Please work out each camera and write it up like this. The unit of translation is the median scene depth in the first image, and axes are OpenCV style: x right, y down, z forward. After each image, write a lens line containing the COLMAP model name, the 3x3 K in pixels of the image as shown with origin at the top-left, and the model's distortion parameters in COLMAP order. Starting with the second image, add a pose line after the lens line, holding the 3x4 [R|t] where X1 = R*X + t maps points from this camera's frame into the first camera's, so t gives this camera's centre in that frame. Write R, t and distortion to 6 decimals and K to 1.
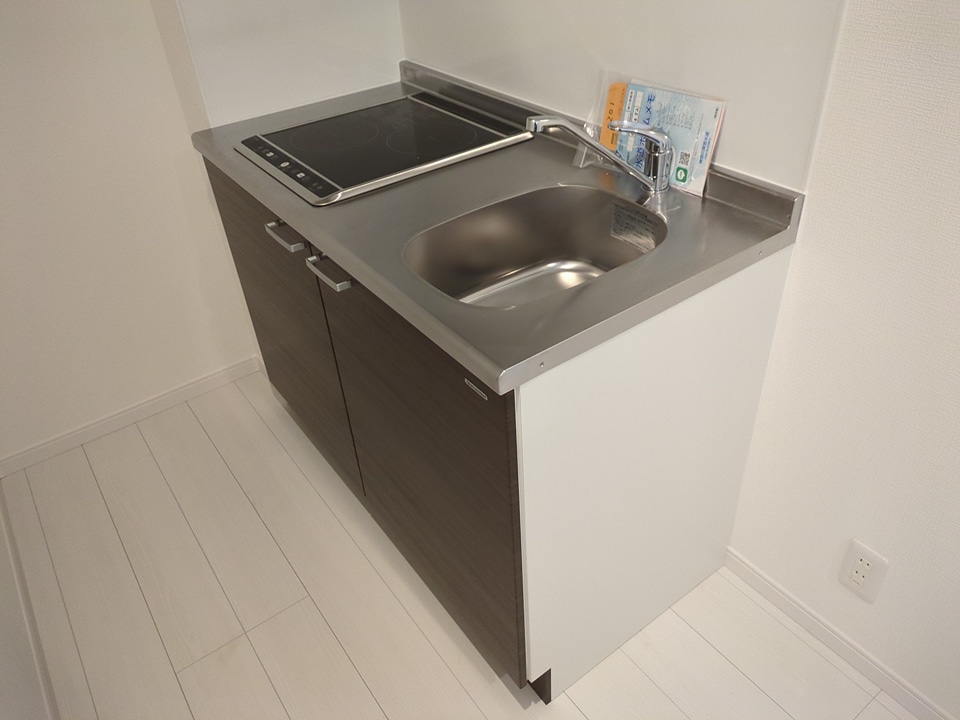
lens RADIAL K [[716.7, 0, 480.0], [0, 716.7, 360.0], [0, 0, 1]] dist [0.036639, -0.001509]
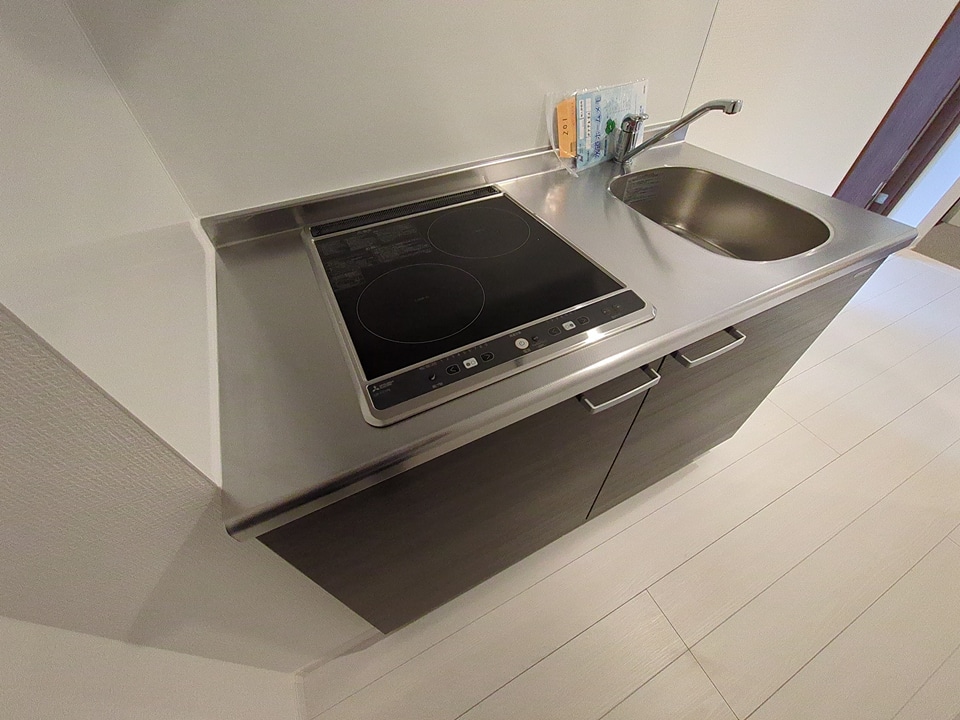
lens RADIAL K [[377.9, 0, 481.6], [0, 377.9, 359.6], [0, 0, 1]] dist [0.000008, 0.000379]
pose [[0.170724, -0.685402, 0.707868, -0.484038], [0.599919, 0.642211, 0.477140, -0.407889], [-0.781633, 0.343204, 0.520826, 0.768970]]
